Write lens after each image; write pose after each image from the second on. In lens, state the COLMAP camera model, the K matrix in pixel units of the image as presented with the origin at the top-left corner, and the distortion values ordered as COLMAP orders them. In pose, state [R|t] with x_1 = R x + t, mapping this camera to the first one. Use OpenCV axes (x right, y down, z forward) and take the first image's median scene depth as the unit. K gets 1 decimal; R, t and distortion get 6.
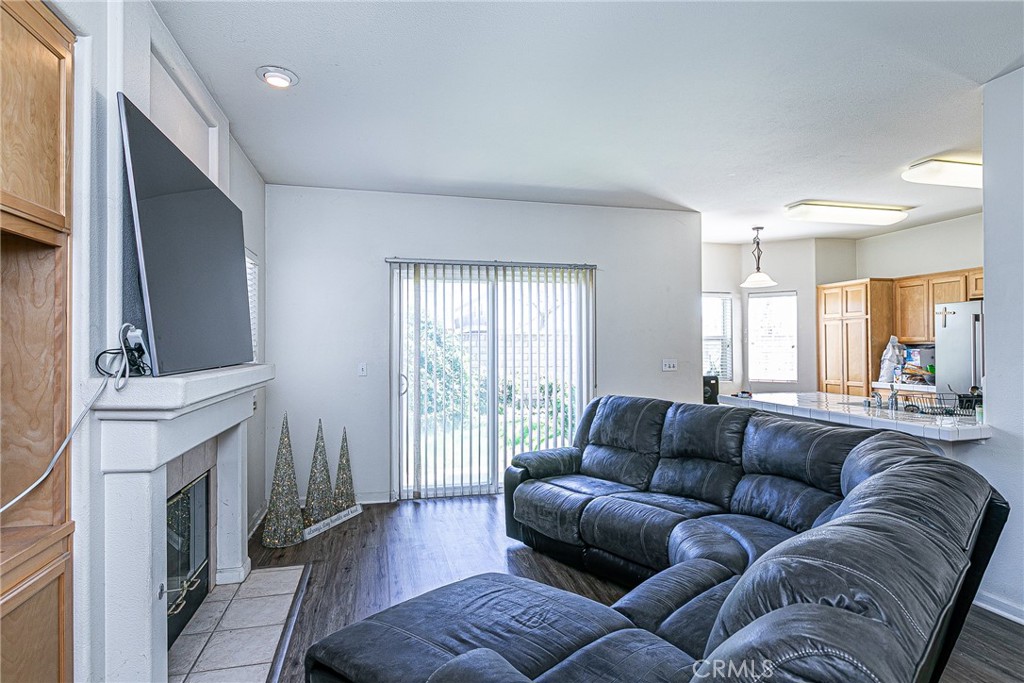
lens RADIAL K [[535.6, 0, 509.8], [0, 535.6, 342.7], [0, 0, 1]] dist [-0.007537, -0.002017]
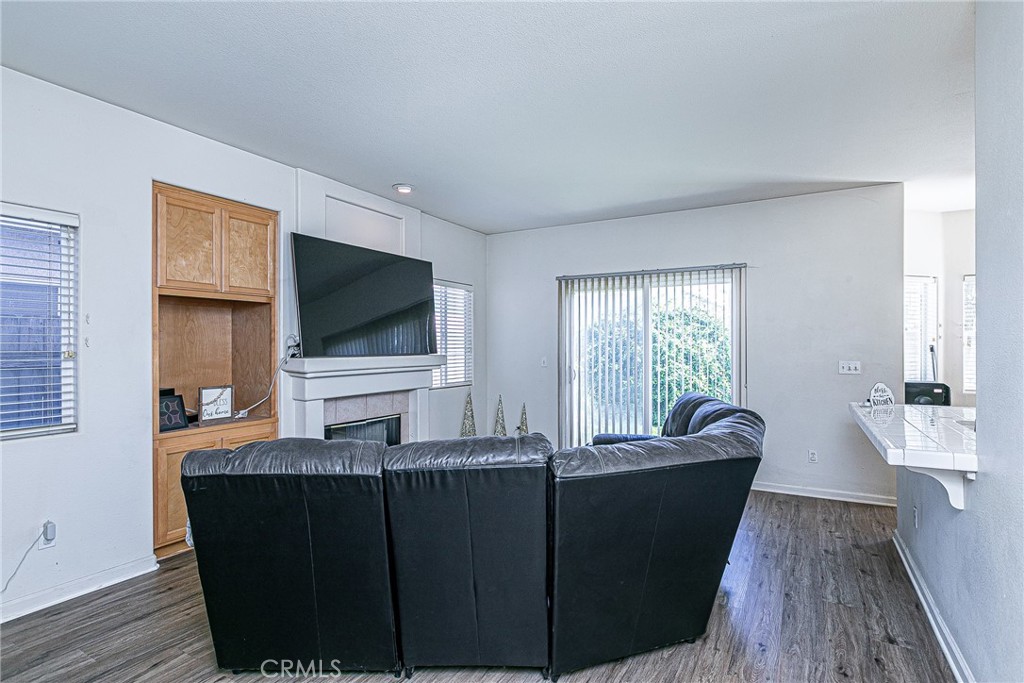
lens RADIAL K [[501.9, 0, 508.6], [0, 501.9, 342.3], [0, 0, 1]] dist [-0.002616, 0.000622]
pose [[0.722647, -0.000562, -0.691217, 0.413964], [0.000213, 1.000000, -0.000590, 0.001085], [0.691217, 0.000280, 0.722647, 0.025029]]
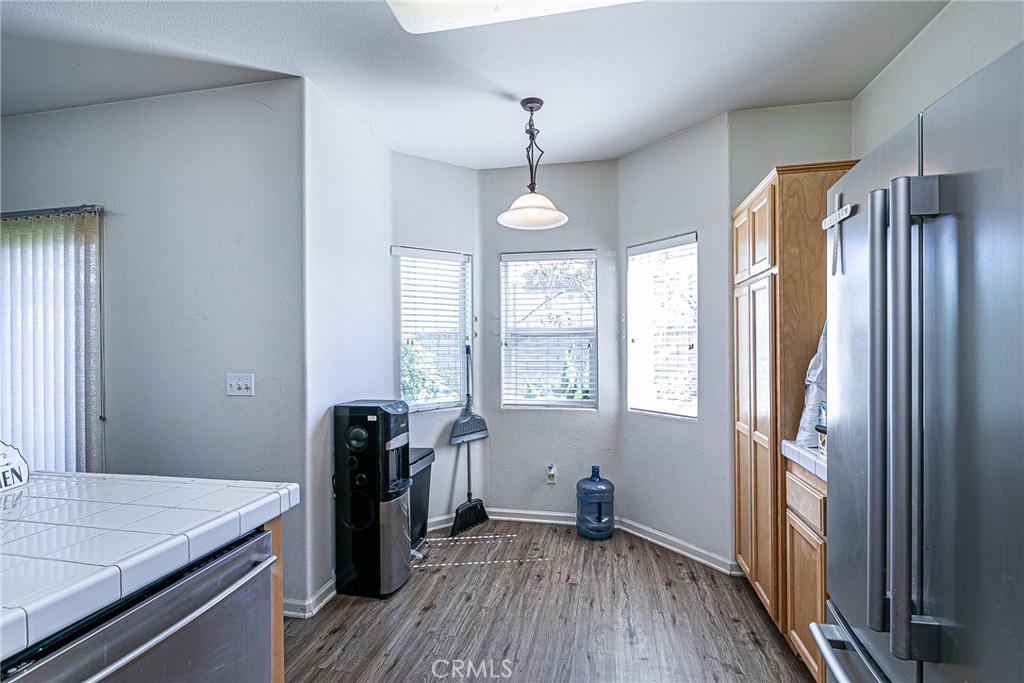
lens RADIAL K [[479.2, 0, 513.4], [0, 479.2, 344.3], [0, 0, 1]] dist [-0.001066, -0.001279]
pose [[0.908180, -0.004486, -0.418555, 0.657333], [0.007519, 0.999956, 0.005596, 0.001532], [0.418512, -0.008229, 0.908174, 0.619611]]
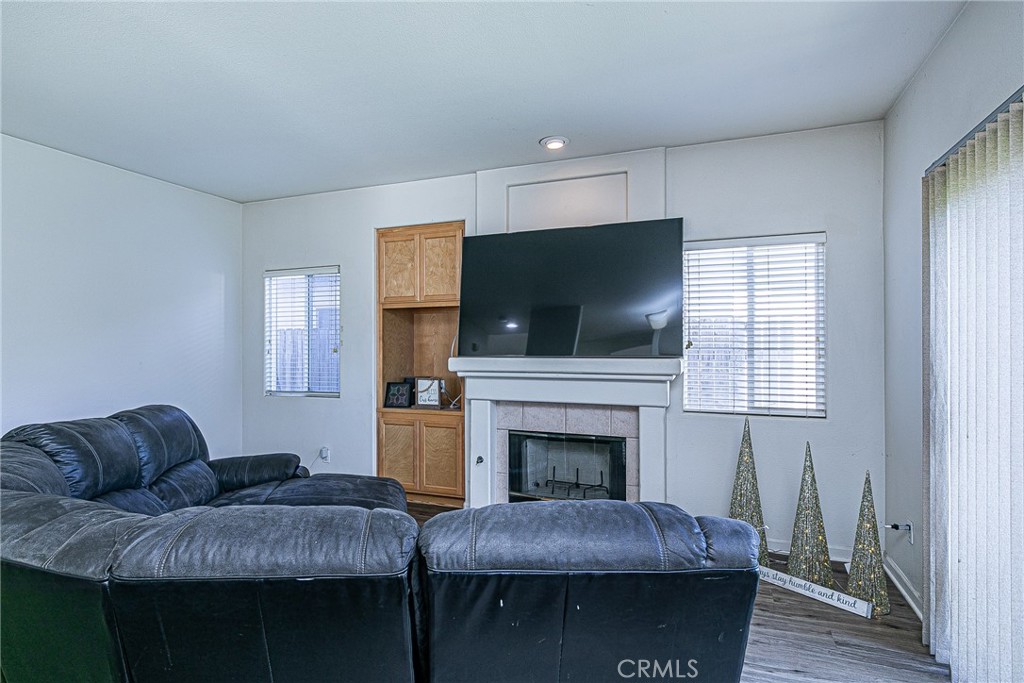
lens RADIAL K [[535.6, 0, 513.8], [0, 535.6, 340.2], [0, 0, 1]] dist [-0.007537, -0.002017]
pose [[-0.565488, -0.004910, -0.824742, 0.326420], [0.005766, 0.999934, -0.009906, 0.005973], [0.824736, -0.010357, -0.565423, 0.742374]]
